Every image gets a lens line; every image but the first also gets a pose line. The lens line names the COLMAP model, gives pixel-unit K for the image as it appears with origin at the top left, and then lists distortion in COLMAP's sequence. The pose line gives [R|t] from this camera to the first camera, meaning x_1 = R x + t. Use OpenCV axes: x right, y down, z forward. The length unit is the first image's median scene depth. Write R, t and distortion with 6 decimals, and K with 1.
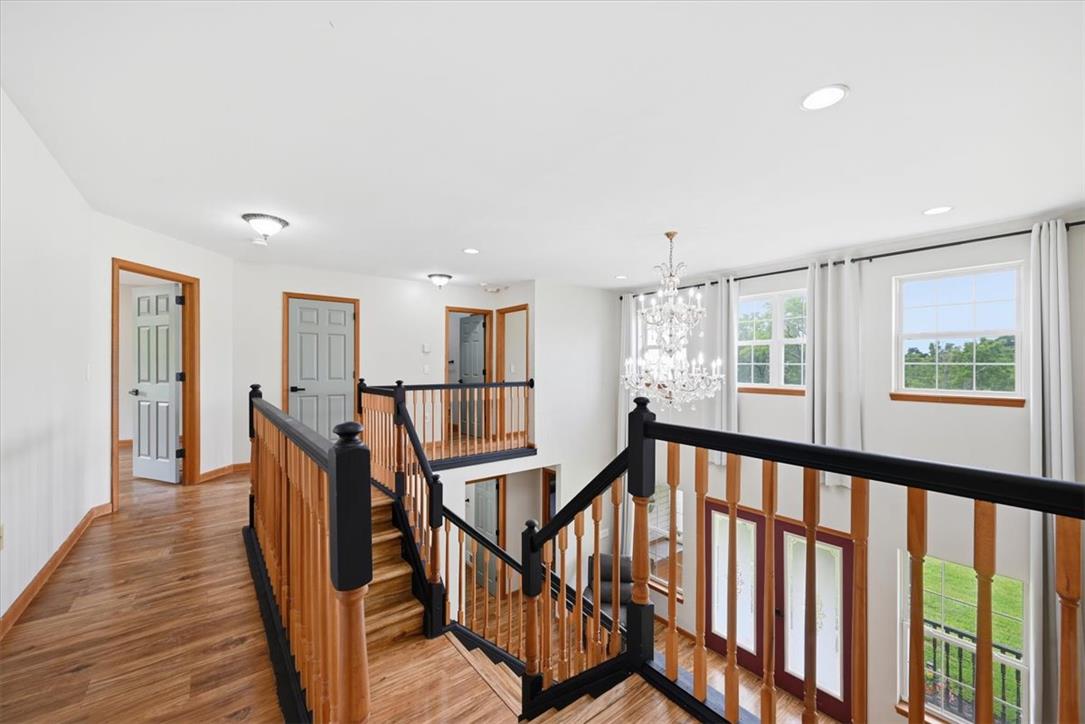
lens RADIAL K [[430.4, 0, 546.5], [0, 430.4, 368.0], [0, 0, 1]] dist [-0.001034, 0.000061]
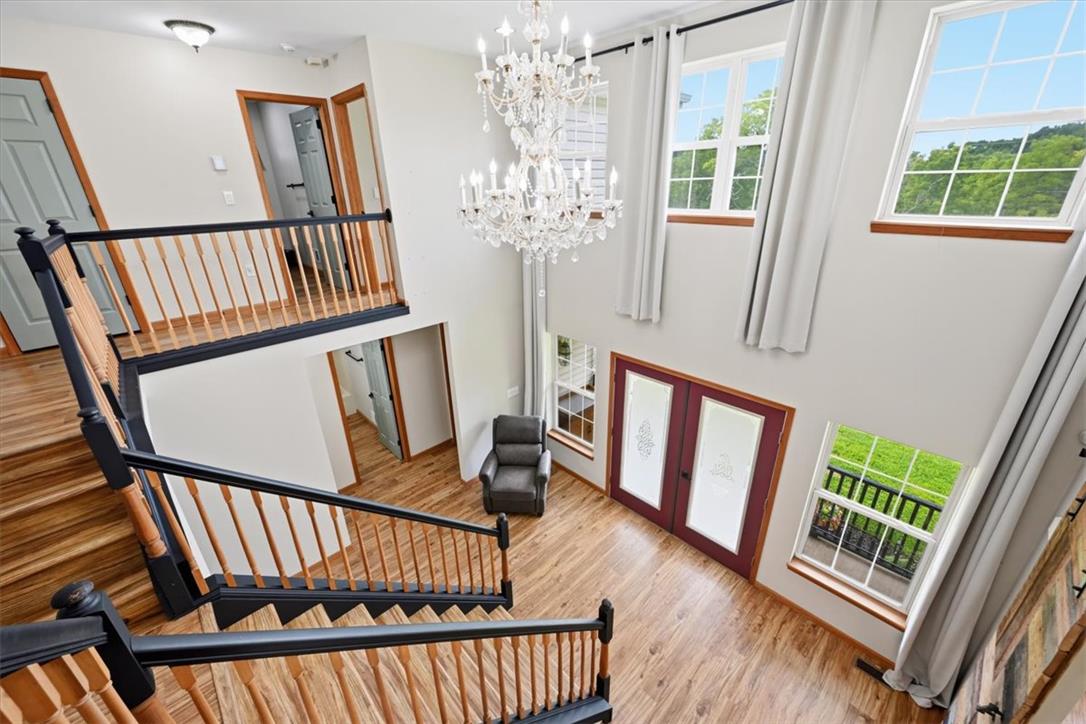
lens RADIAL K [[427.2, 0, 543.9], [0, 427.2, 367.9], [0, 0, 1]] dist [-0.000294, -0.000002]
pose [[0.995469, -0.055491, 0.077217, 0.168305], [0.021207, 0.921167, 0.388590, -0.001946], [-0.092692, -0.385192, 0.918170, 0.262430]]
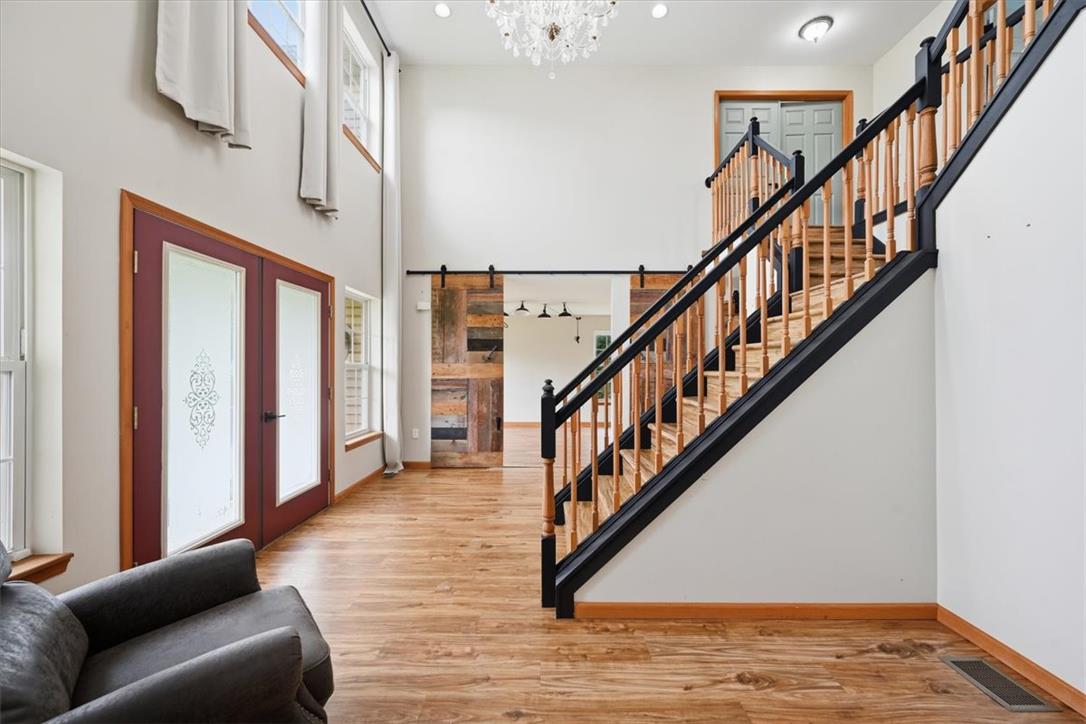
lens RADIAL K [[430.8, 0, 547.0], [0, 430.8, 368.0], [0, 0, 1]] dist [-0.001034, 0.000061]
pose [[-0.783581, -0.000137, 0.621289, -0.119779], [0.002977, 0.999988, 0.003974, 0.464116], [-0.621282, 0.004963, -0.783571, 1.142126]]
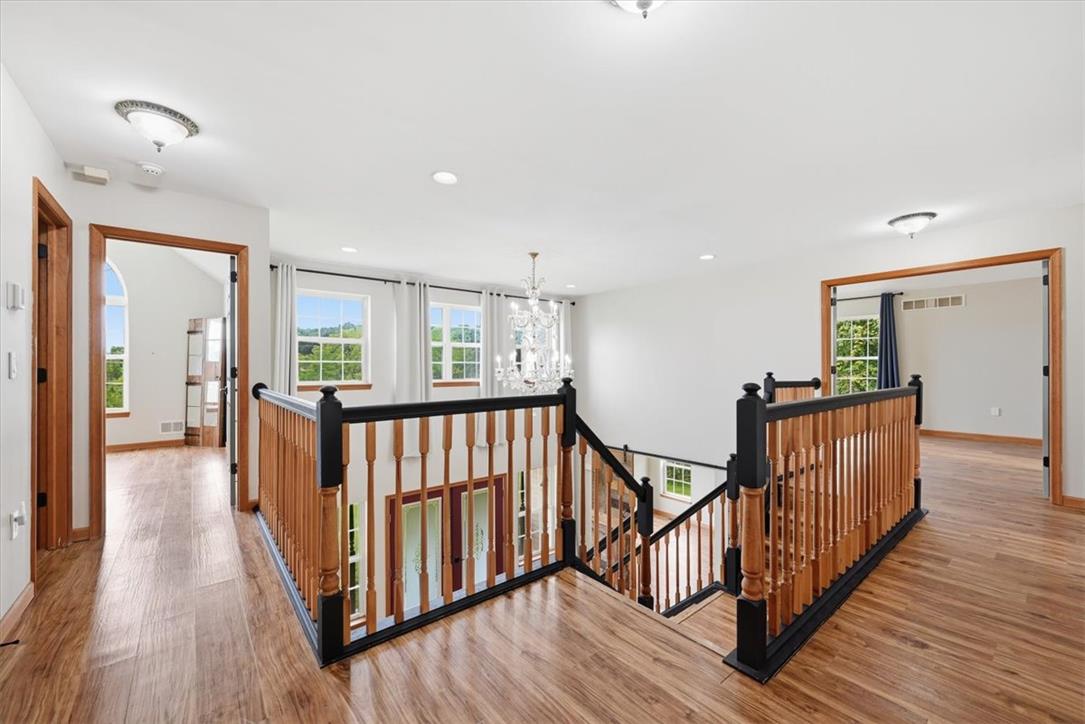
lens RADIAL K [[430.4, 0, 546.5], [0, 430.4, 368.0], [0, 0, 1]] dist [-0.001034, 0.000061]
pose [[-0.024299, 0.003598, 0.999698, -0.676117], [0.007597, 0.999965, -0.003415, 0.012851], [-0.999676, 0.007512, -0.024326, 0.717453]]
